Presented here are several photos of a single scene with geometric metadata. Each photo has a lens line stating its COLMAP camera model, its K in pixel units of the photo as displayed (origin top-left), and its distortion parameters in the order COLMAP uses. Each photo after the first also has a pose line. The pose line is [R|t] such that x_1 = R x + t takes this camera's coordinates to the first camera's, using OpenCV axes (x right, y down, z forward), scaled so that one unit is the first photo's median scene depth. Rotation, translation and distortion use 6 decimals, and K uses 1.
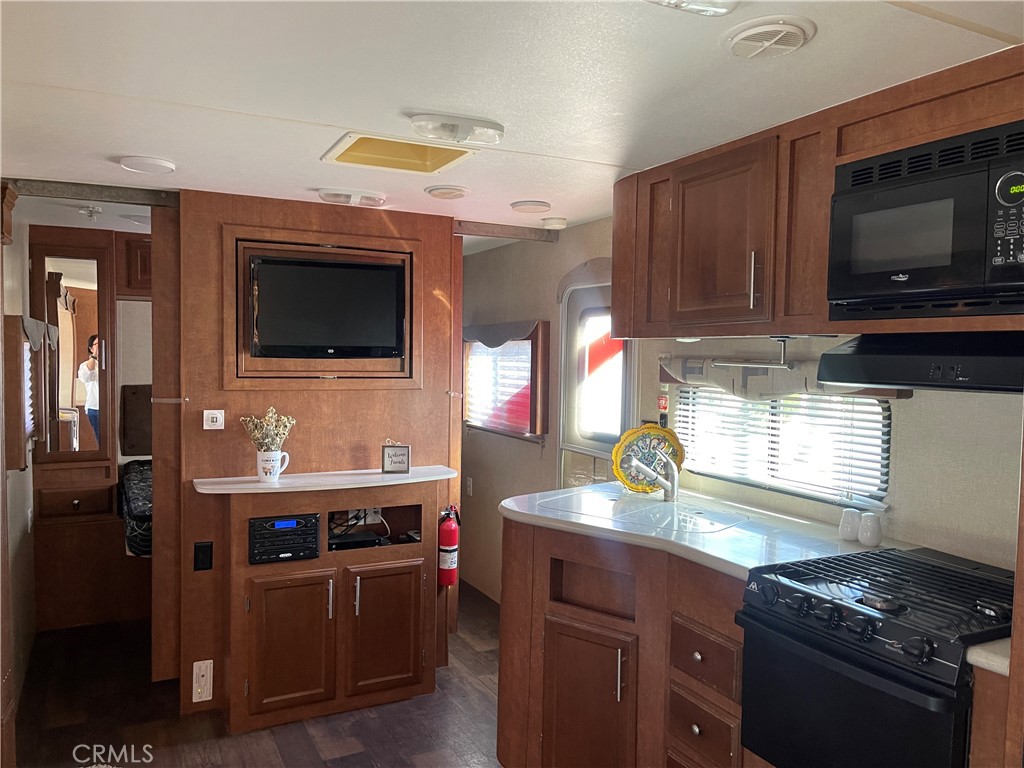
lens RADIAL K [[781.8, 0, 508.2], [0, 781.8, 383.6], [0, 0, 1]] dist [0.076620, -0.009333]
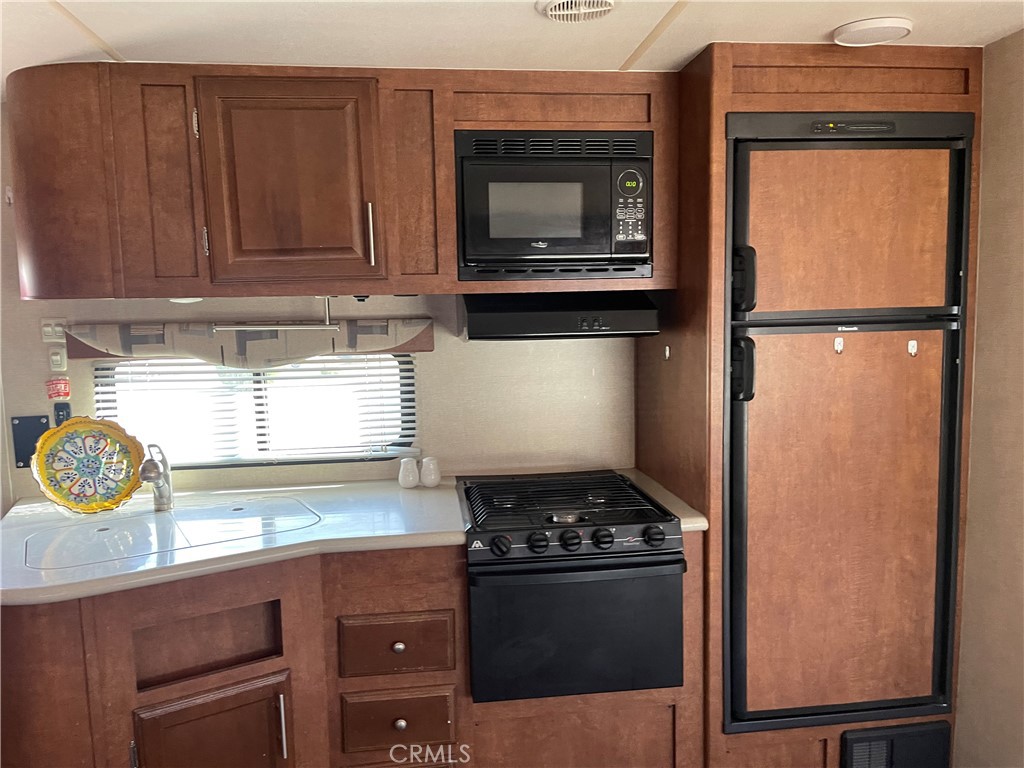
lens RADIAL K [[781.8, 0, 509.6], [0, 781.8, 388.6], [0, 0, 1]] dist [0.076620, -0.009333]
pose [[0.355394, -0.125443, 0.926261, -0.461323], [0.064052, 0.991893, 0.109755, -0.039513], [-0.932519, 0.020323, 0.360547, 0.475446]]
